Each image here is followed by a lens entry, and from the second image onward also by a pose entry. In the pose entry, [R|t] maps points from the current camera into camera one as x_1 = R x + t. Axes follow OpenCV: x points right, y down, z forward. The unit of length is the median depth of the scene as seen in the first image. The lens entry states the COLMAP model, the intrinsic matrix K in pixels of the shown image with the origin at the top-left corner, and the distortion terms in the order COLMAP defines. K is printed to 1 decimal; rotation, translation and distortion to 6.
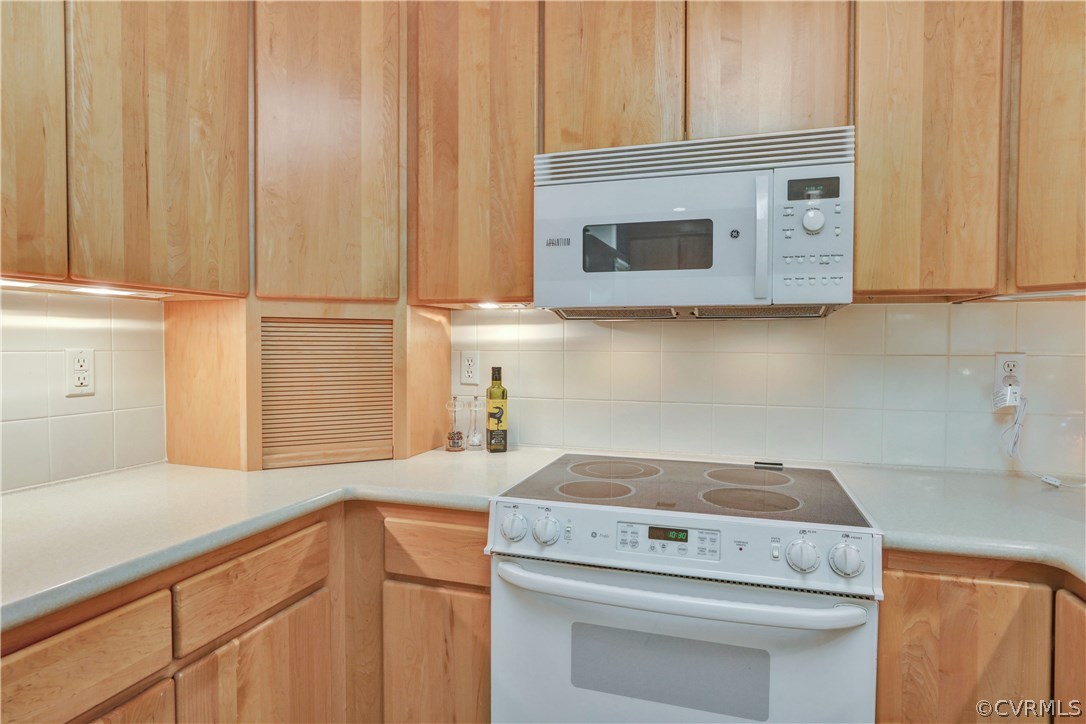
lens RADIAL K [[511.3, 0, 544.6], [0, 511.3, 354.1], [0, 0, 1]] dist [-0.002618, 0.000742]
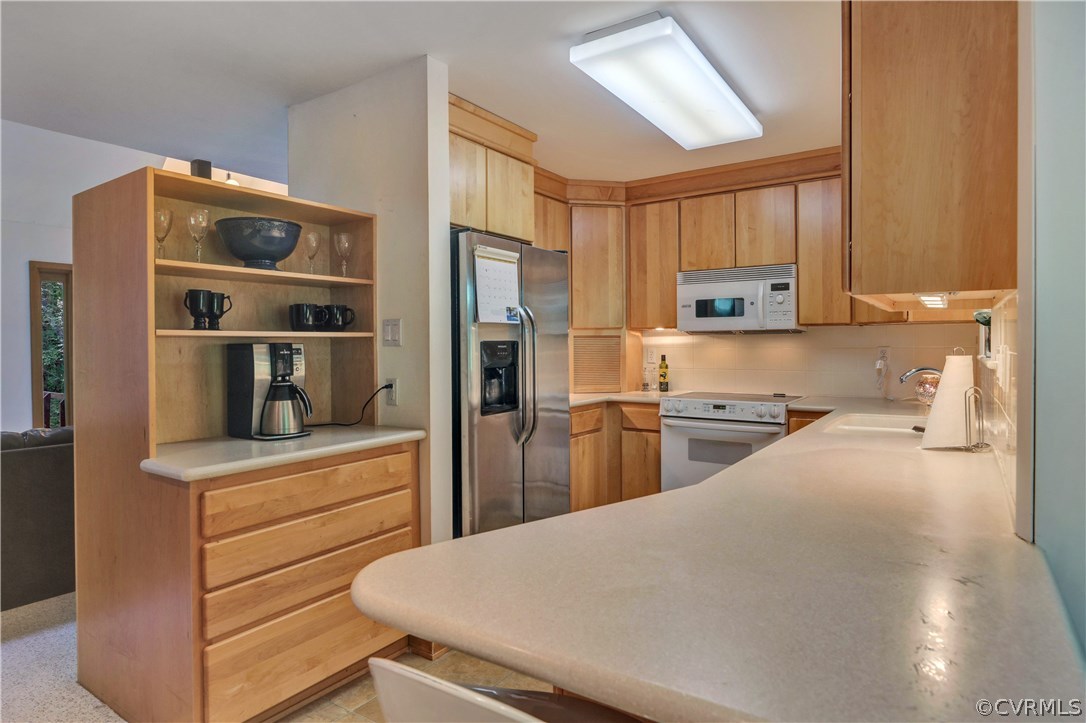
lens RADIAL K [[620.0, 0, 529.9], [0, 620.0, 341.8], [0, 0, 1]] dist [-0.001334, -0.000232]
pose [[0.948655, -0.010187, -0.316149, 0.268899], [0.002746, 0.999709, -0.023973, 0.038056], [0.316301, 0.021874, 0.948407, -2.260789]]
